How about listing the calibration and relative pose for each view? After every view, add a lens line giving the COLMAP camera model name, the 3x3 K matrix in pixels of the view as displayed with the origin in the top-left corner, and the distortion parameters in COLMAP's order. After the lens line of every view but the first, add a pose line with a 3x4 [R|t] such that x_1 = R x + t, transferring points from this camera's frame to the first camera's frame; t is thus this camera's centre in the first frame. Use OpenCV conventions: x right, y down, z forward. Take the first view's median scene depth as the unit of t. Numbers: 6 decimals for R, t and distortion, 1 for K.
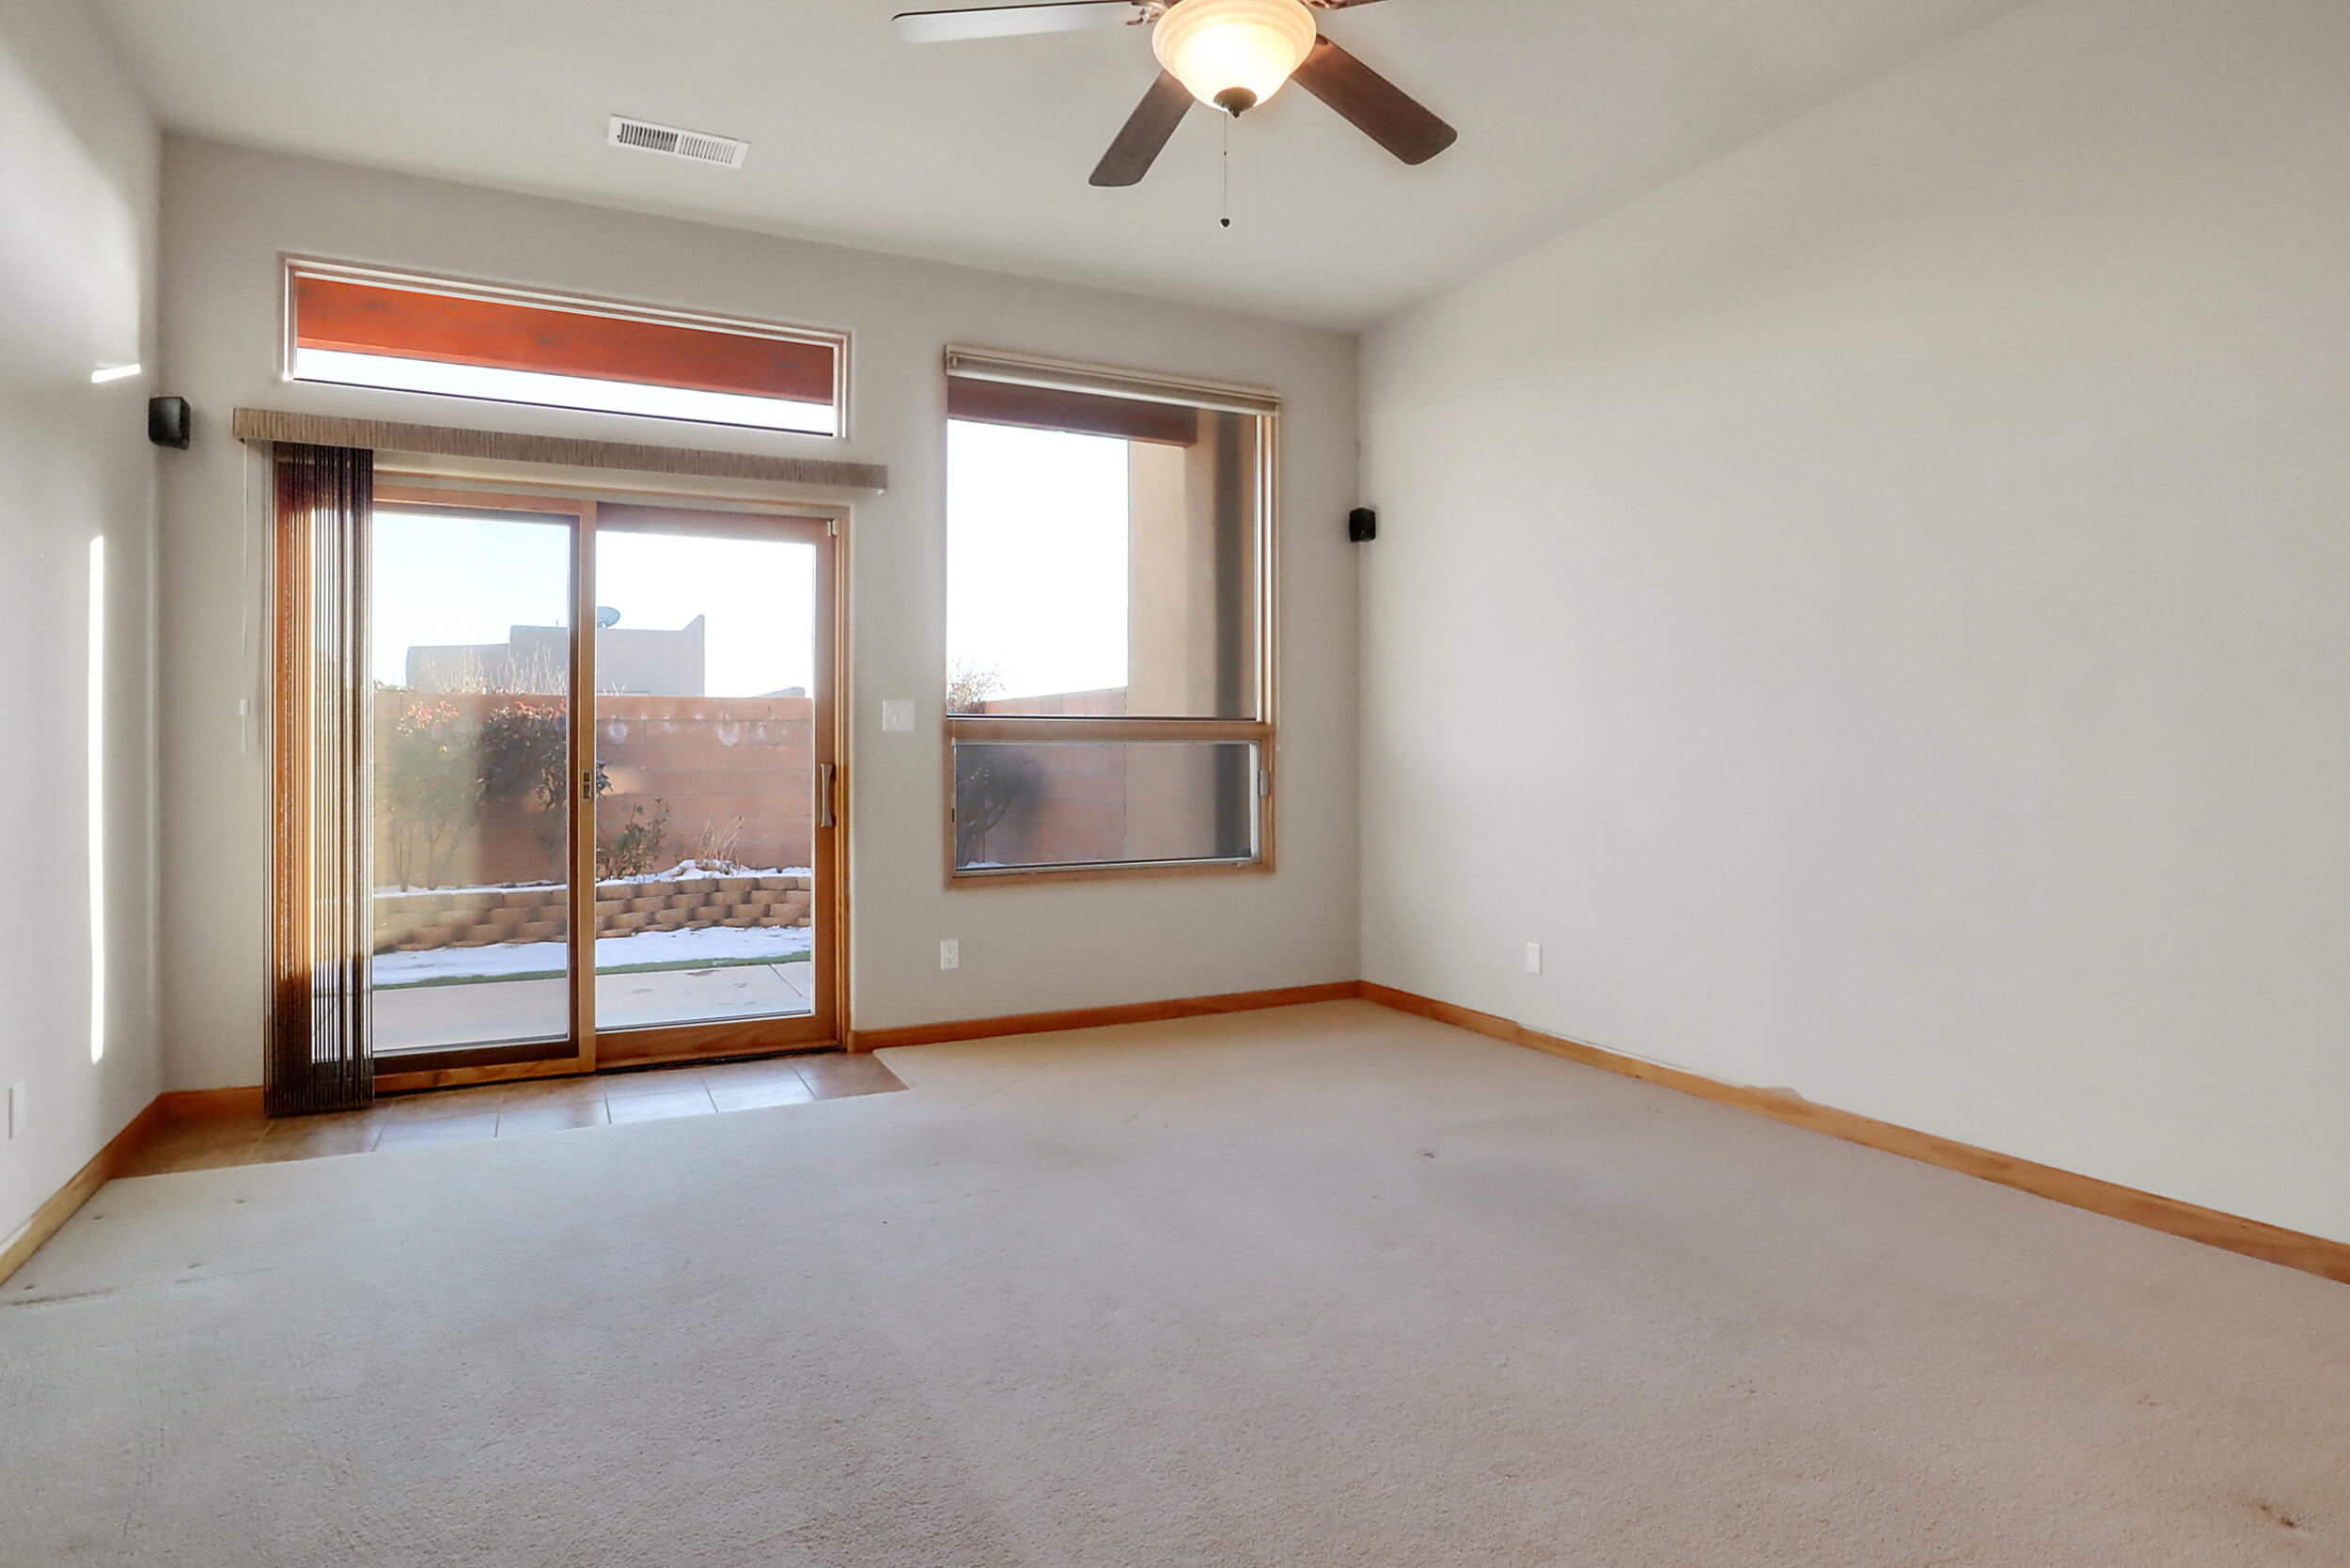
lens RADIAL K [[1301.5, 0, 1175.5], [0, 1301.5, 739.0], [0, 0, 1]] dist [0.002395, 0.001143]
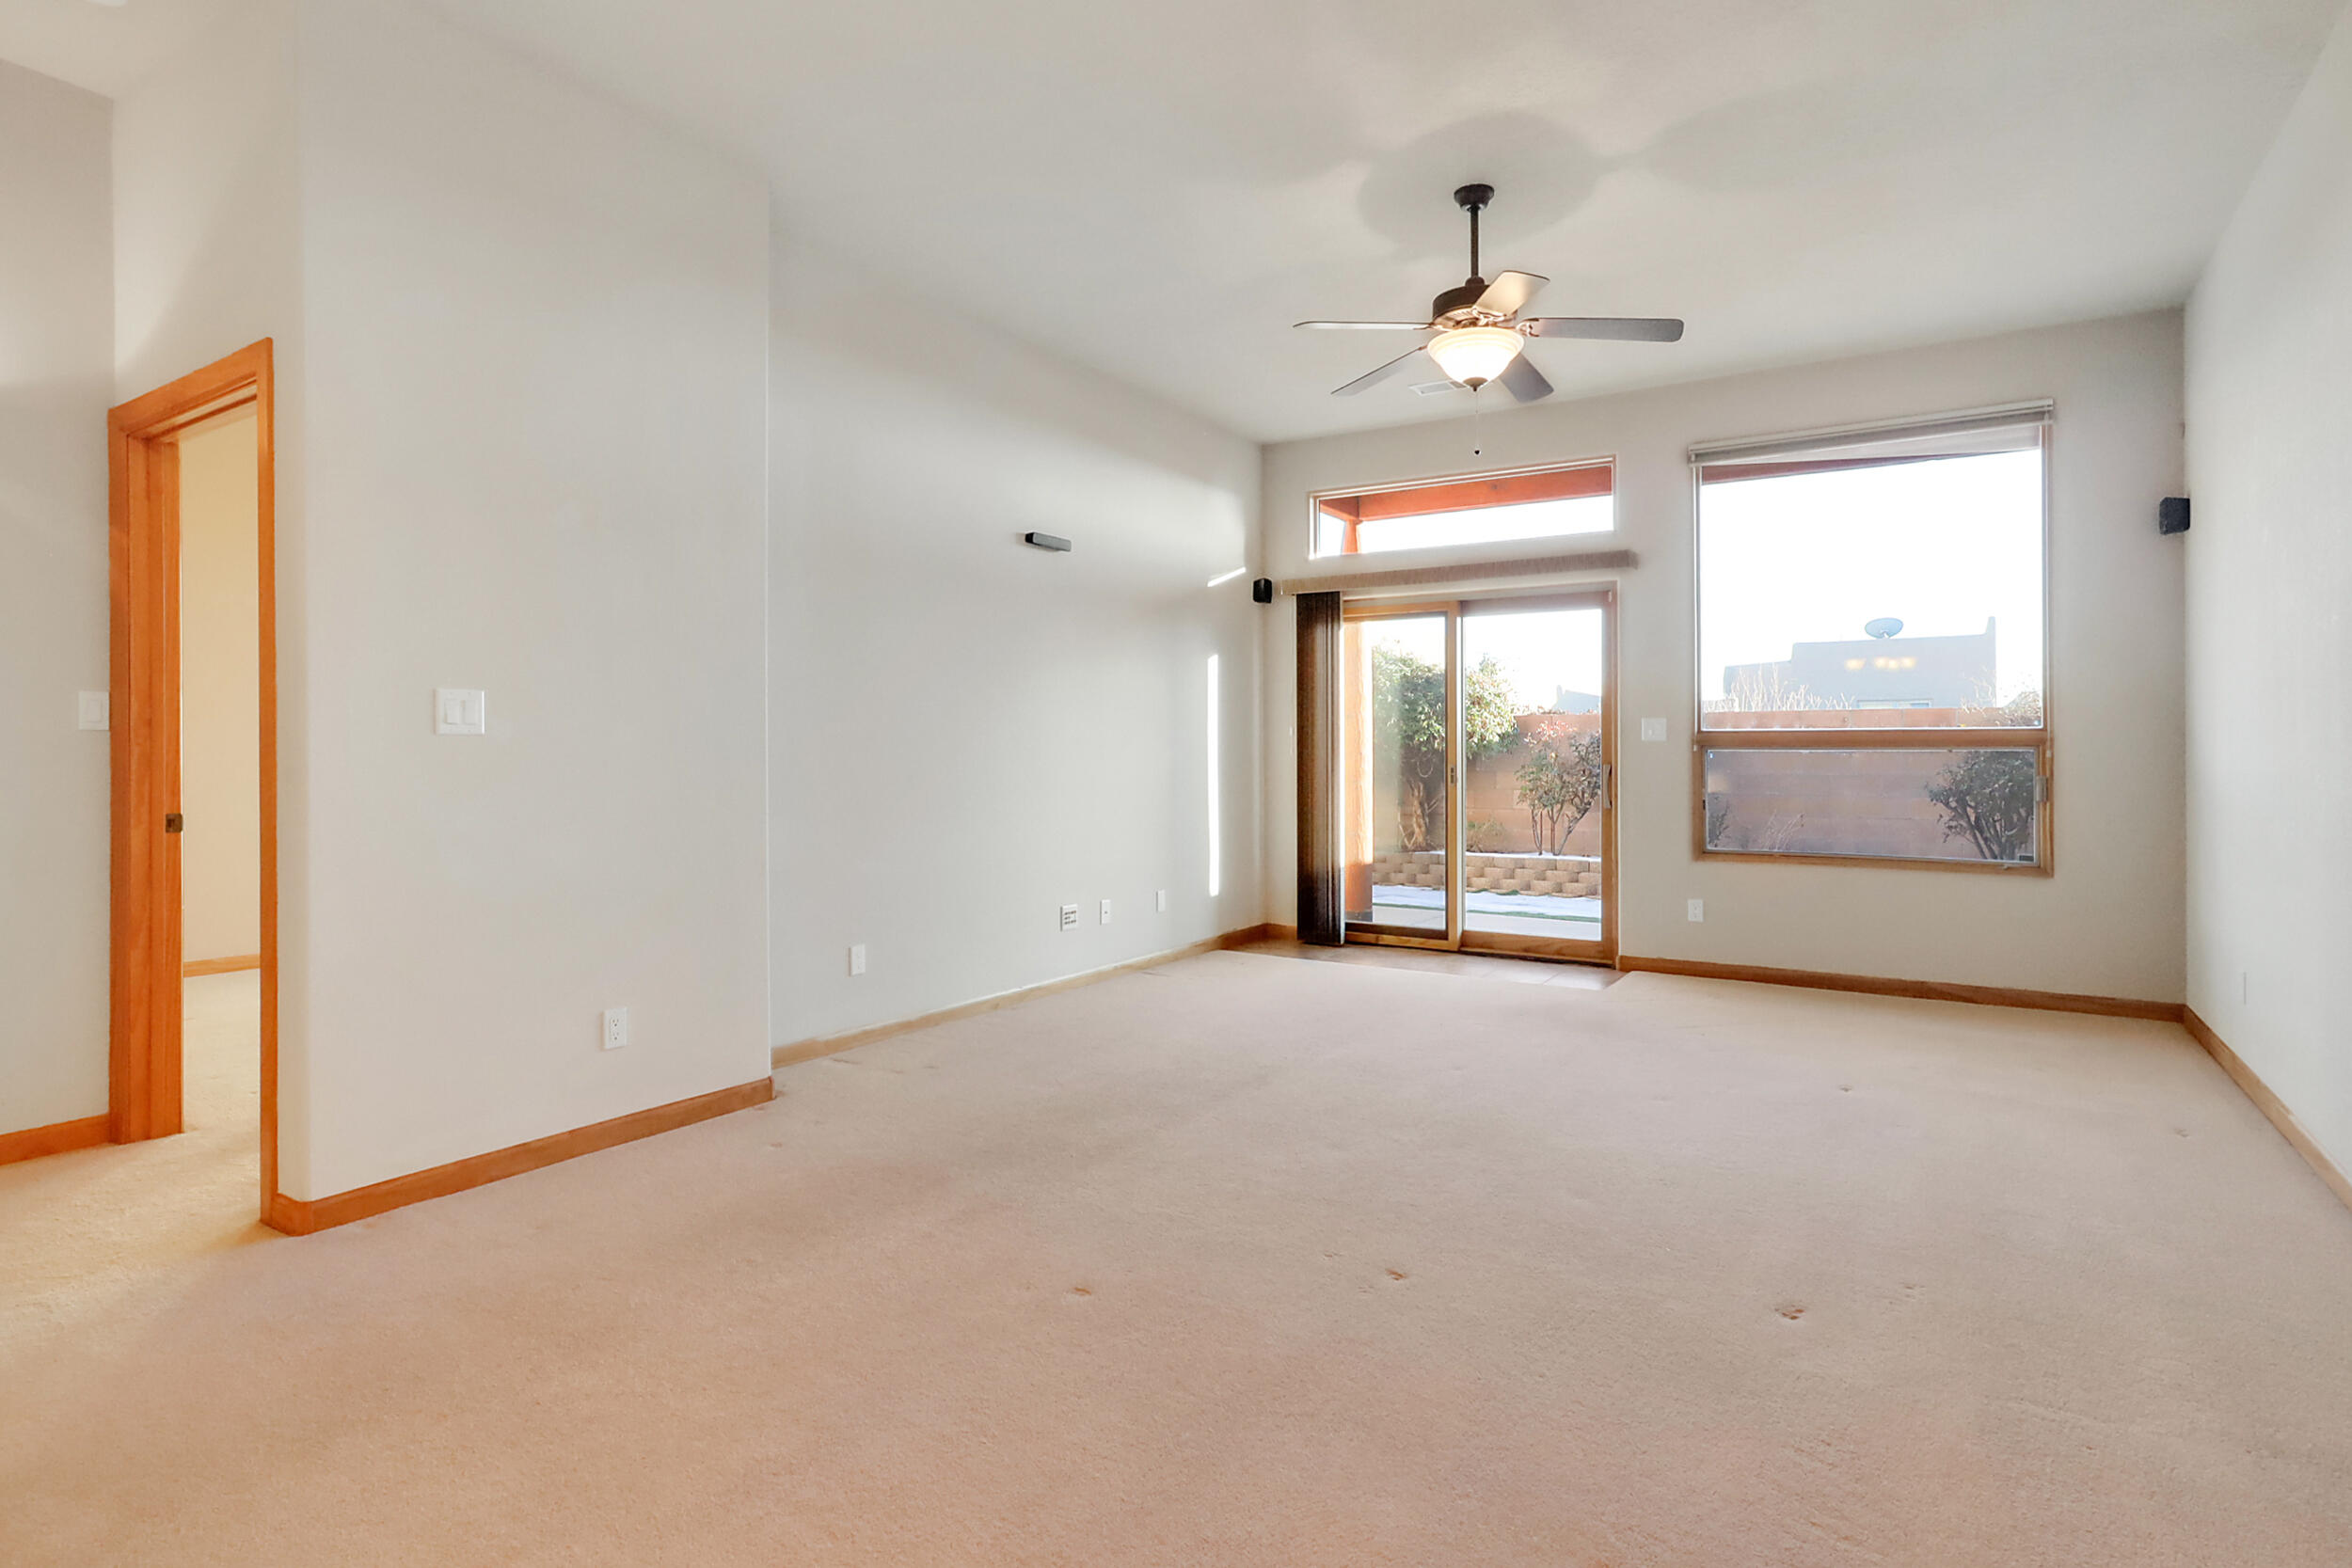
lens RADIAL K [[1247.9, 0, 1112.7], [0, 1247.9, 750.7], [0, 0, 1]] dist [-0.001570, 0.000214]
pose [[0.506599, -0.000157, -0.862182, 0.620213], [0.001841, 0.999998, 0.000900, 0.002197], [0.862180, -0.002043, 0.506599, -0.144905]]
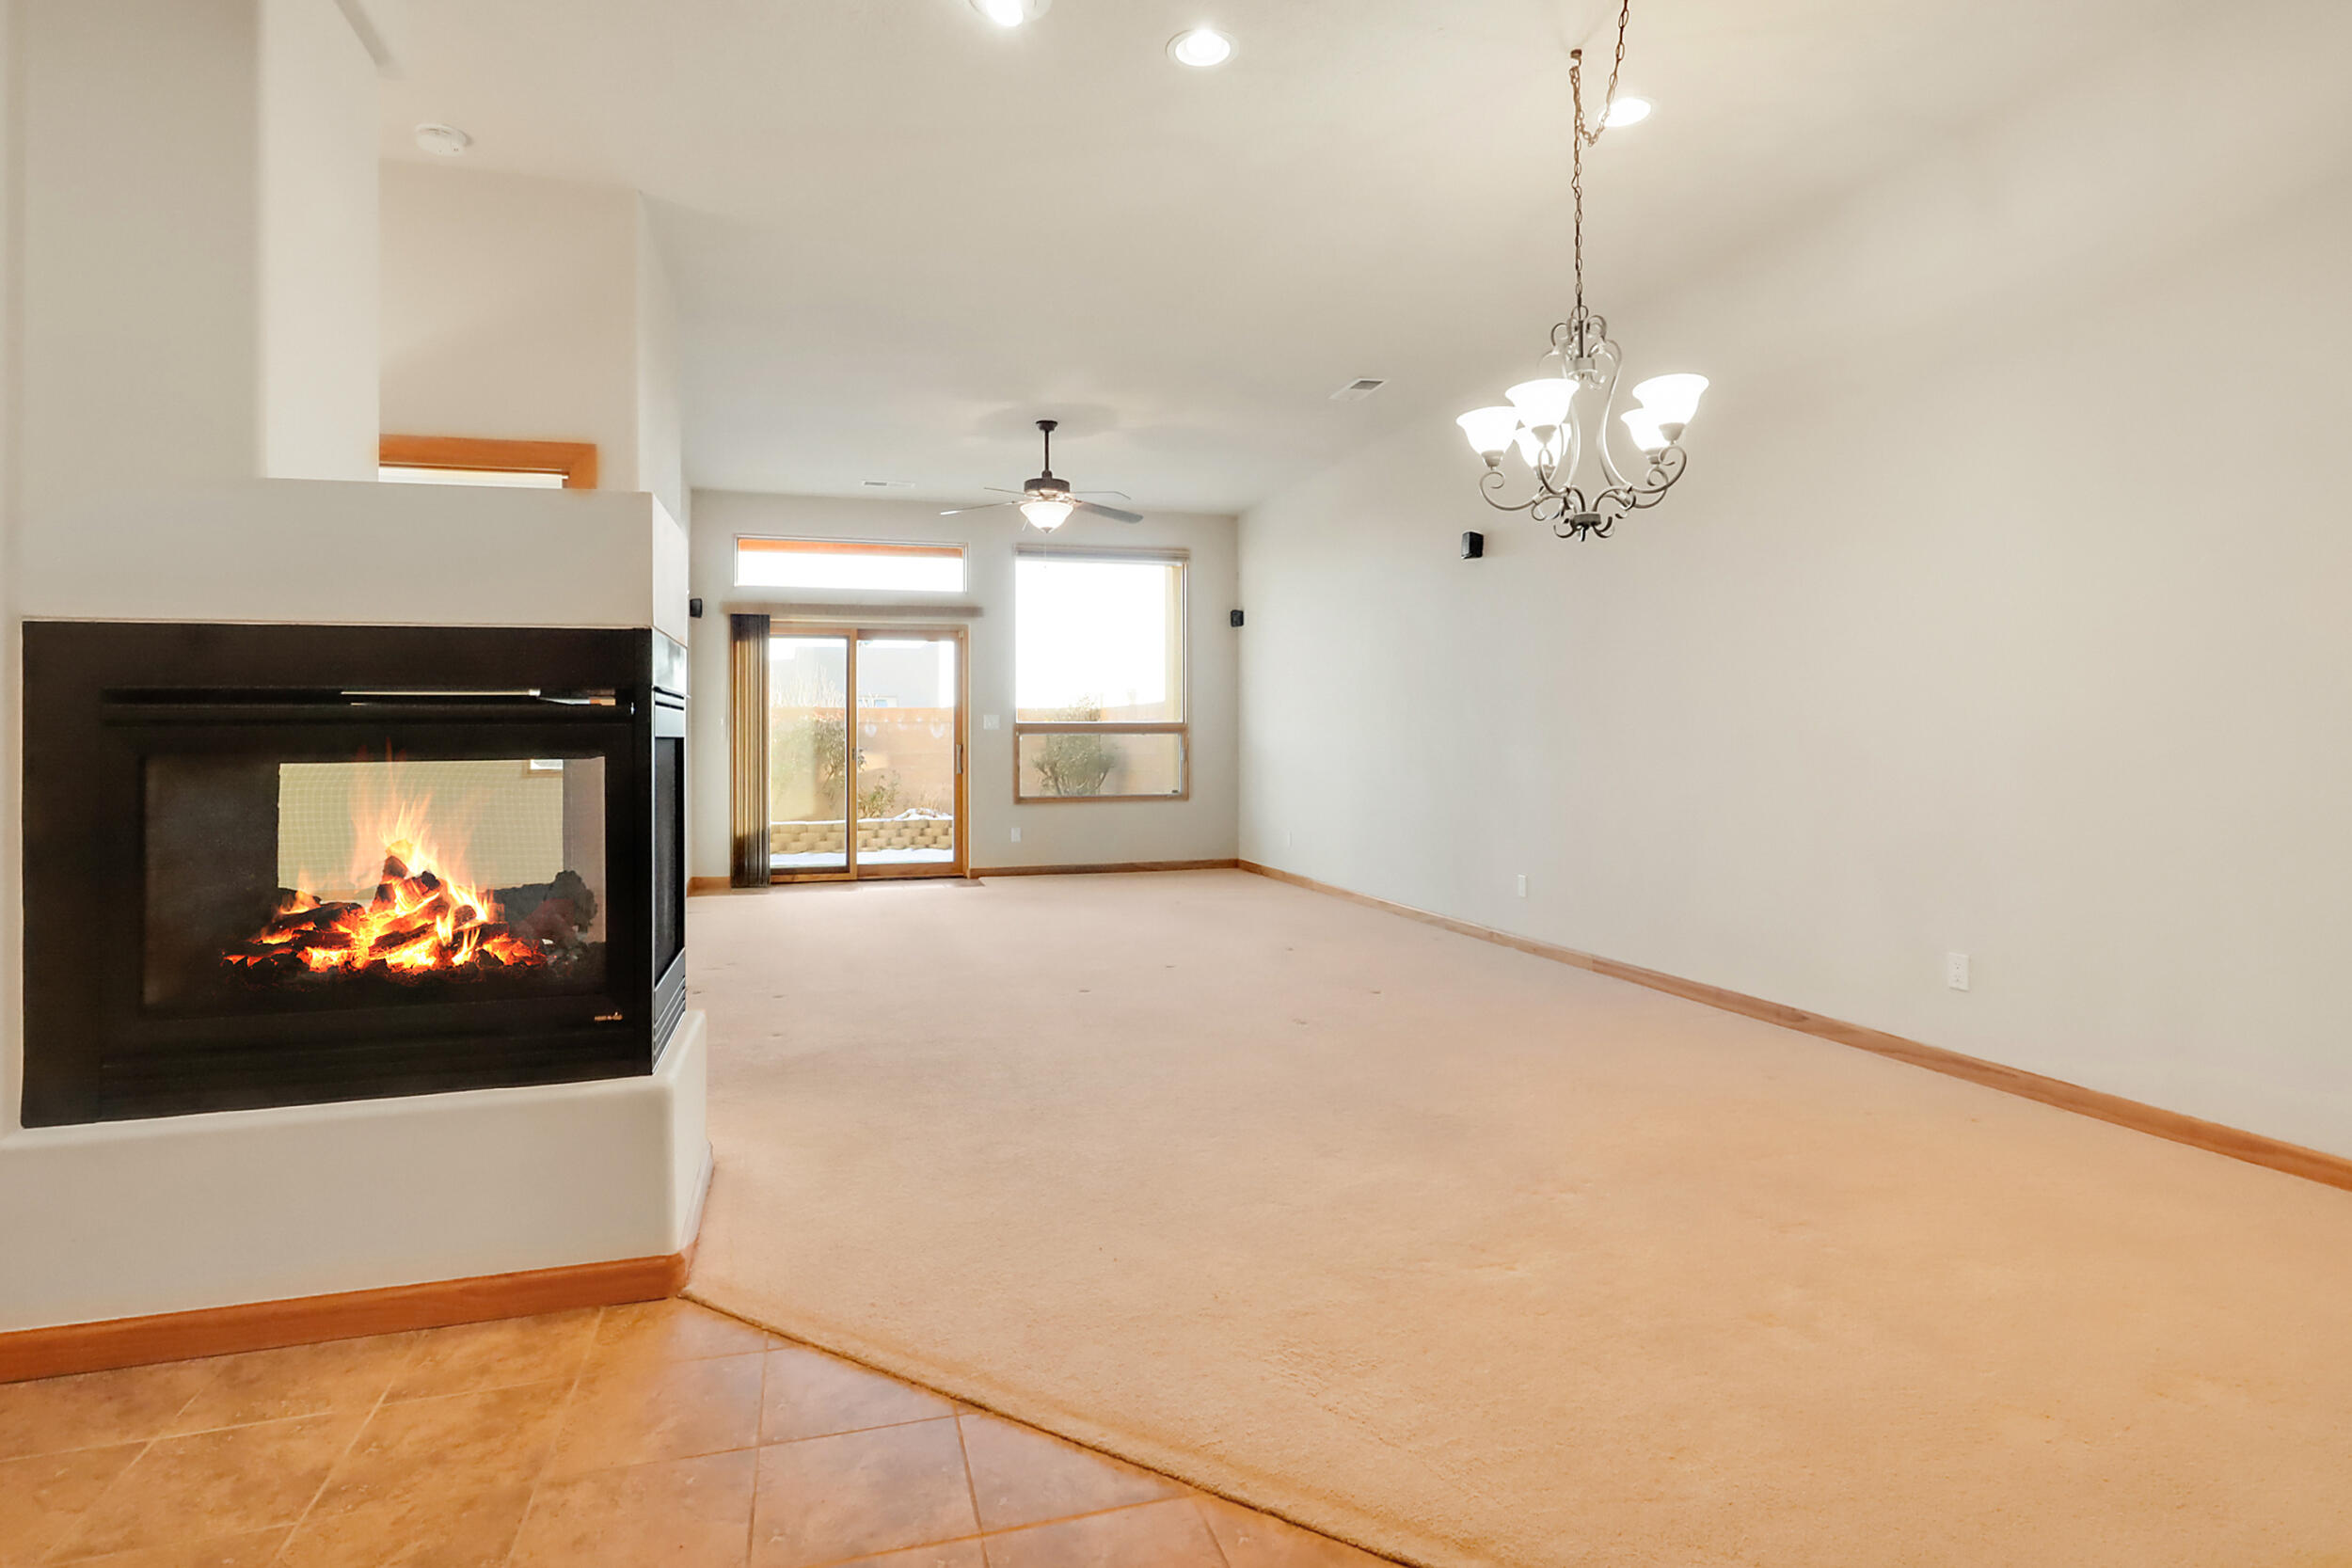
lens RADIAL K [[1245.5, 0, 1195.7], [0, 1245.5, 733.4], [0, 0, 1]] dist [-0.014174, 0.001453]
pose [[0.988101, -0.003147, -0.153771, 0.429898], [0.003014, 0.999995, -0.001100, 0.004098], [0.153774, 0.000623, 0.988106, -0.957621]]
